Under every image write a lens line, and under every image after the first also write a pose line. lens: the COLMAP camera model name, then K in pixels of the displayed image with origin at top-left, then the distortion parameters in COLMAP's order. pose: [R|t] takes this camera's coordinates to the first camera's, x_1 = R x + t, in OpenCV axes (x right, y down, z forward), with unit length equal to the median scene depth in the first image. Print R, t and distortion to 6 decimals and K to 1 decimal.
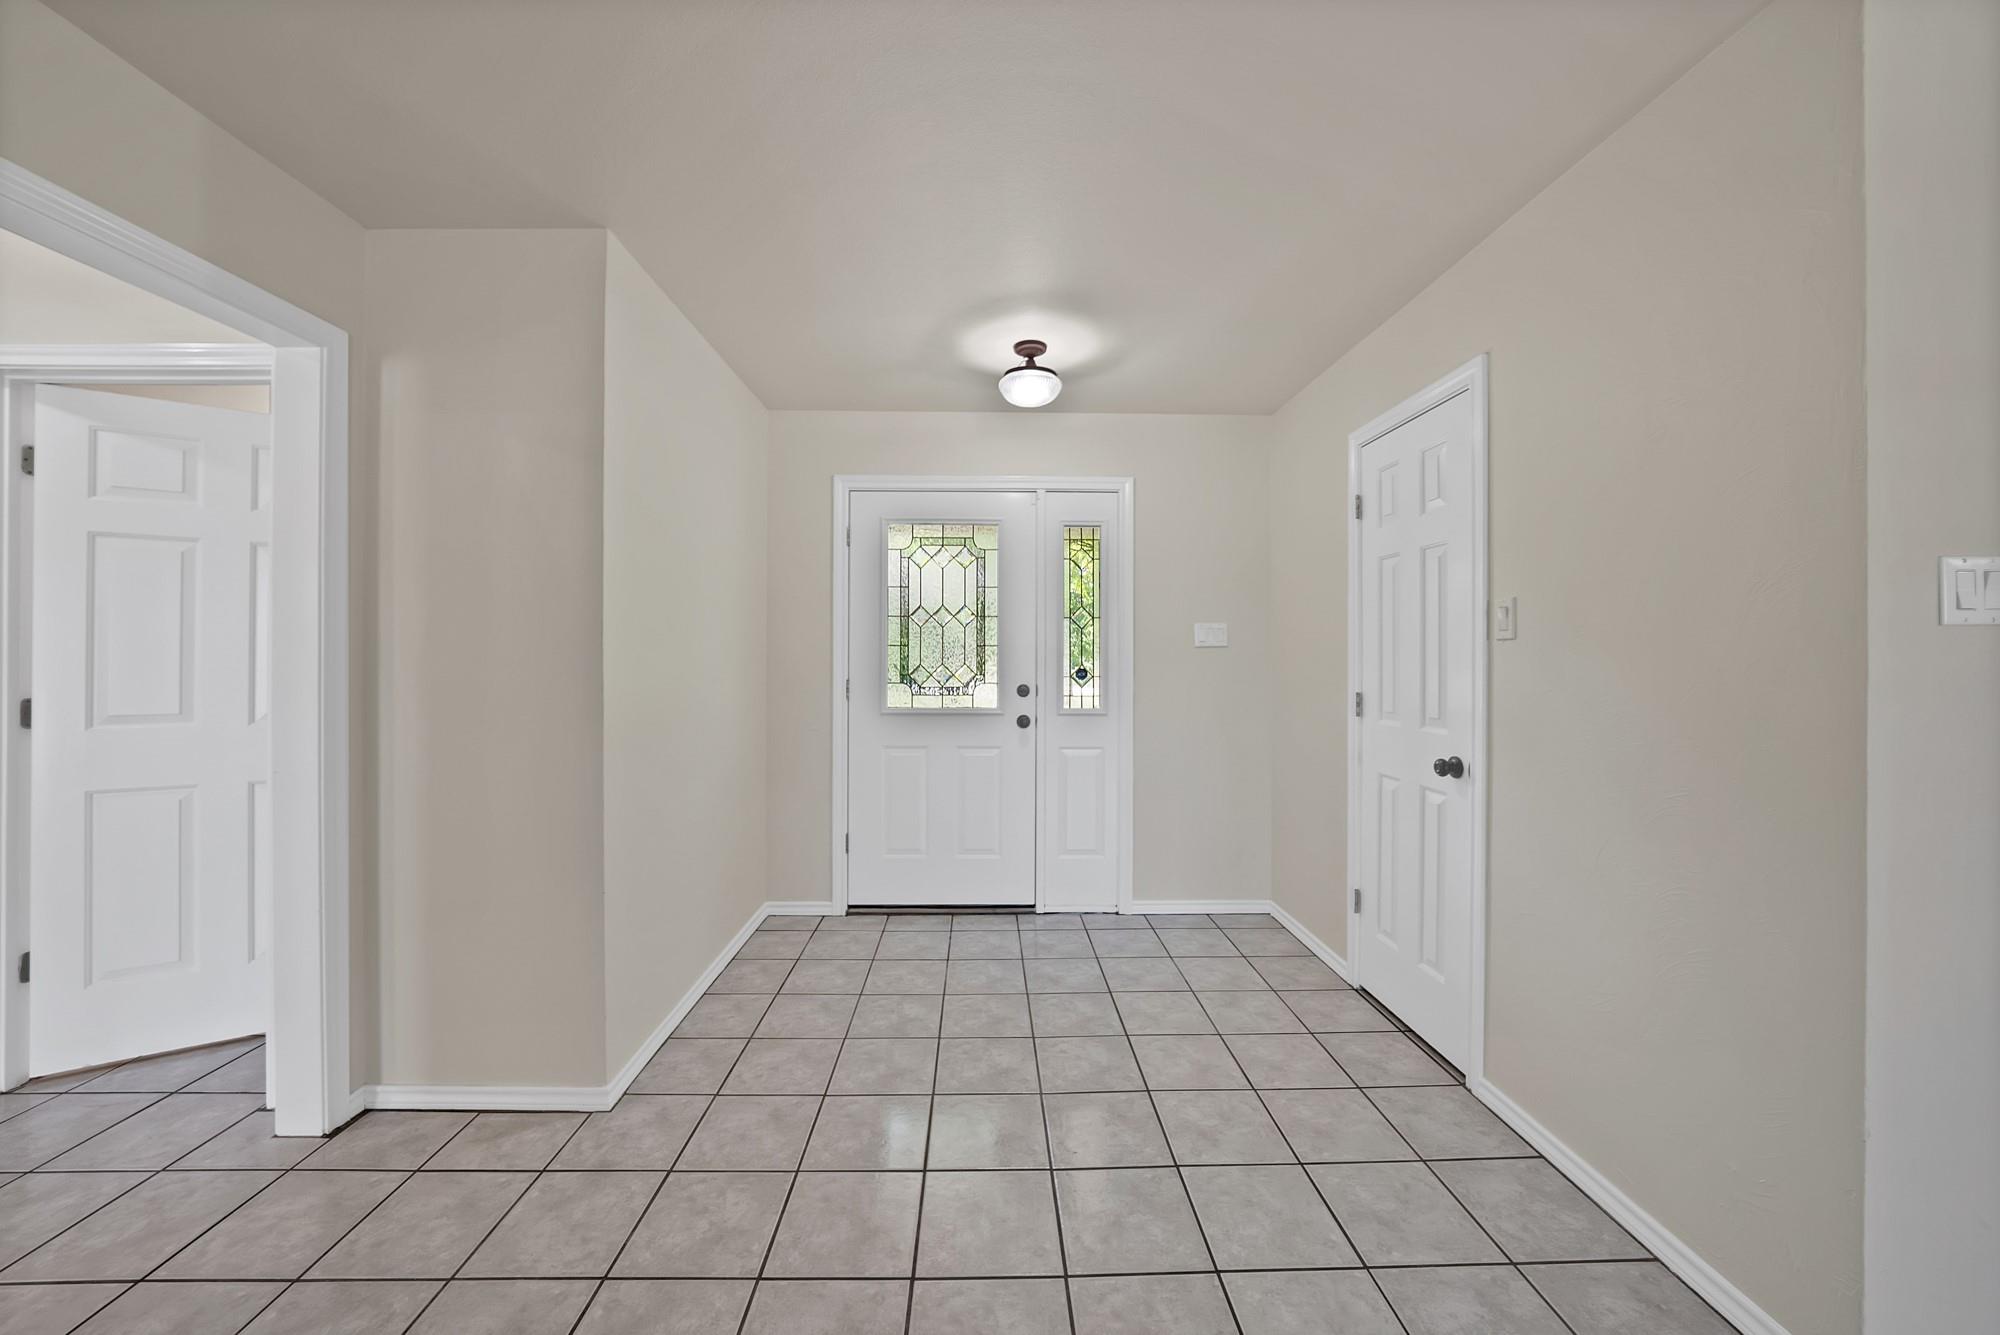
lens RADIAL K [[701.1, 0, 997.0], [0, 701.1, 658.1], [0, 0, 1]] dist [-0.036971, 0.006899]
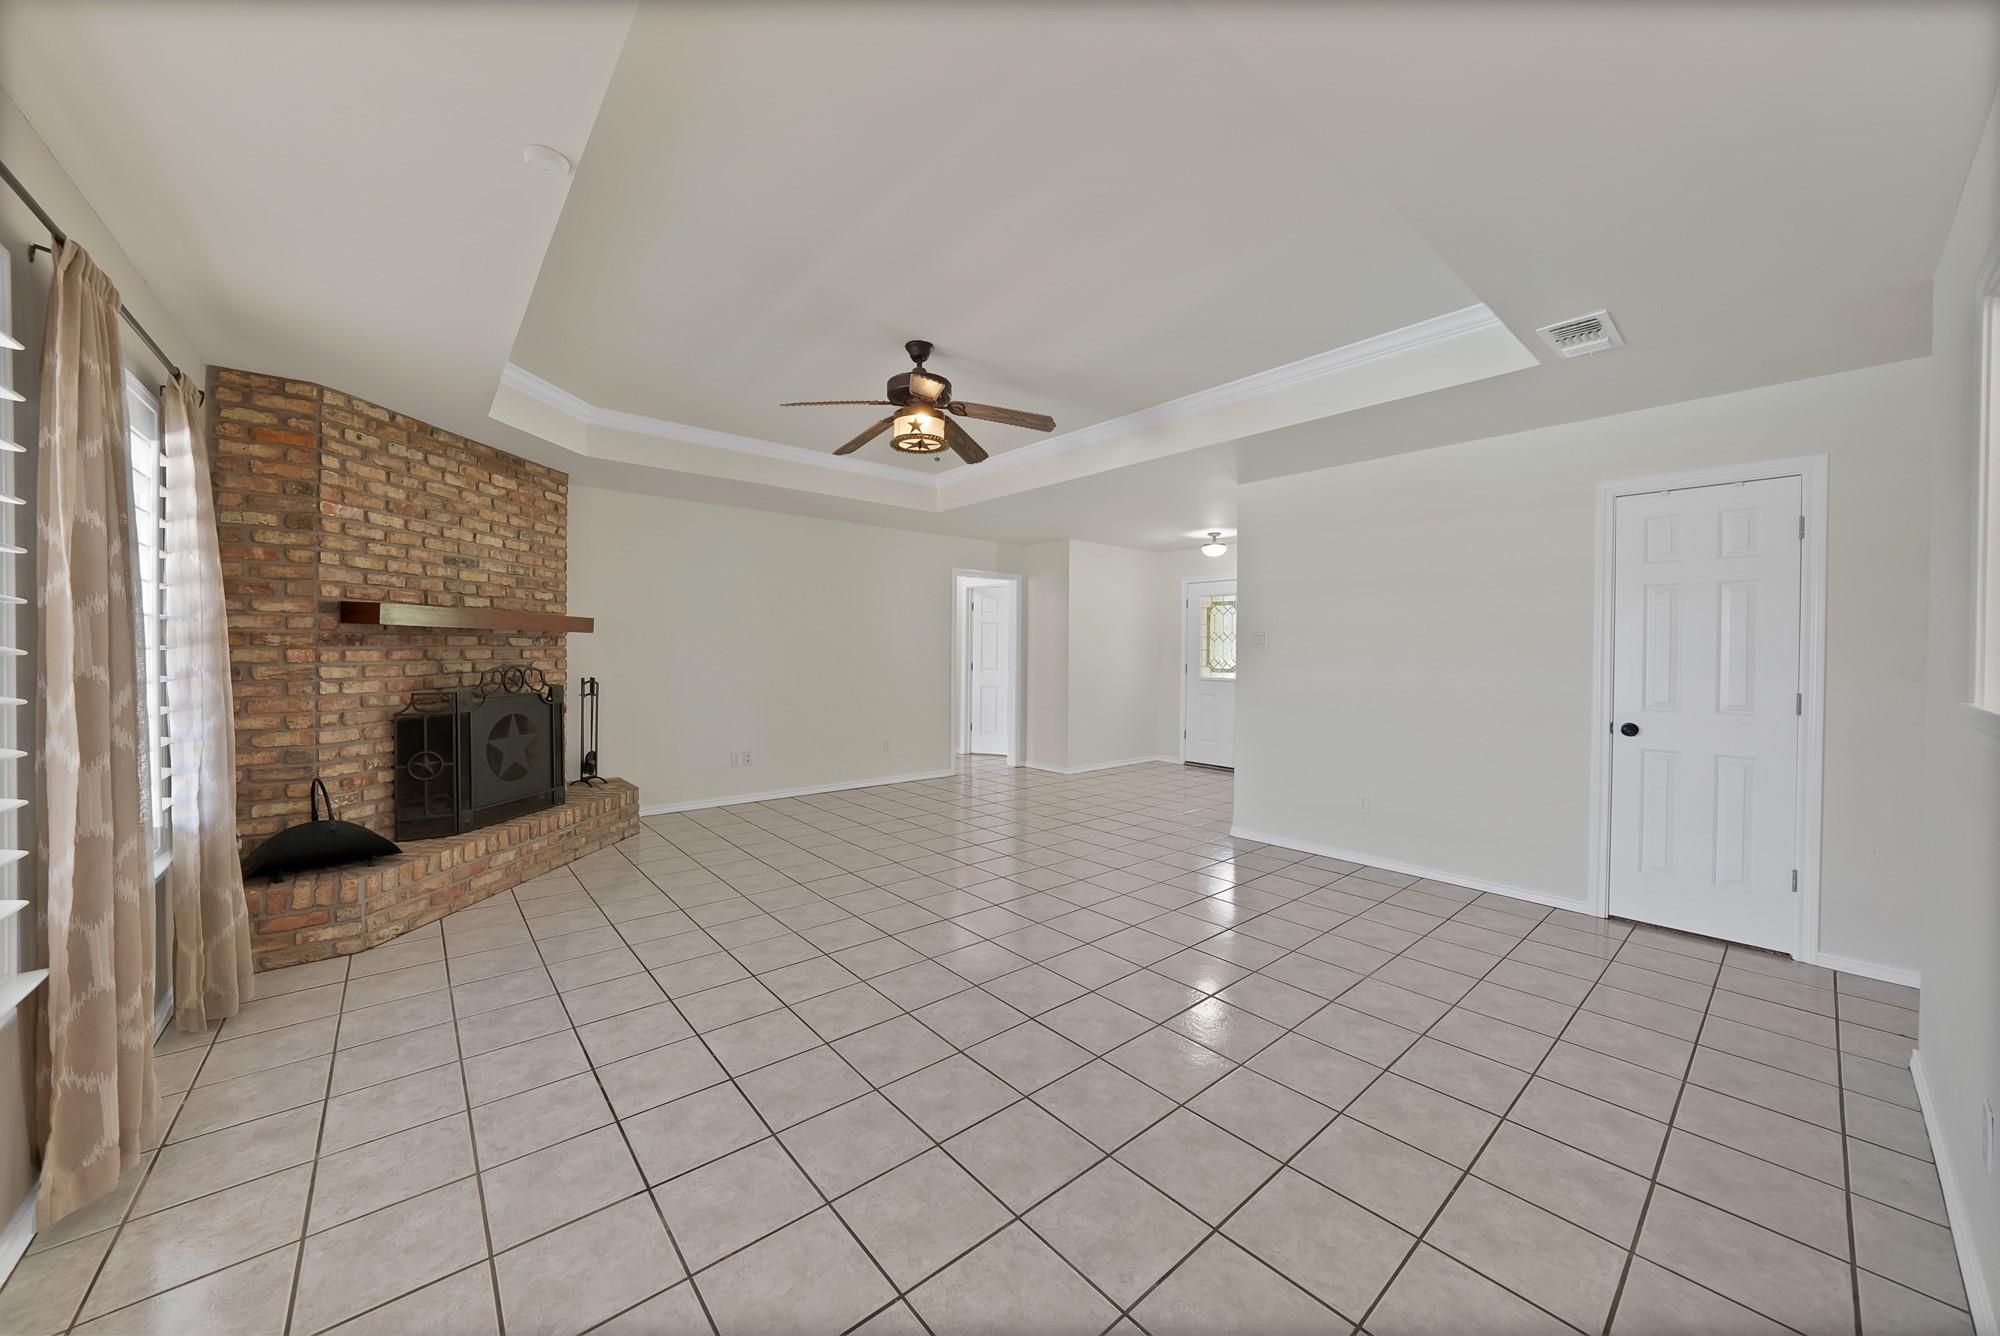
lens RADIAL K [[701.1, 0, 997.0], [0, 701.1, 658.6], [0, 0, 1]] dist [-0.036971, 0.006899]
pose [[0.636300, 0.010937, -0.771364, 1.194988], [-0.009159, 0.999936, 0.006622, 0.001151], [0.771387, 0.002852, 0.636360, -0.982178]]
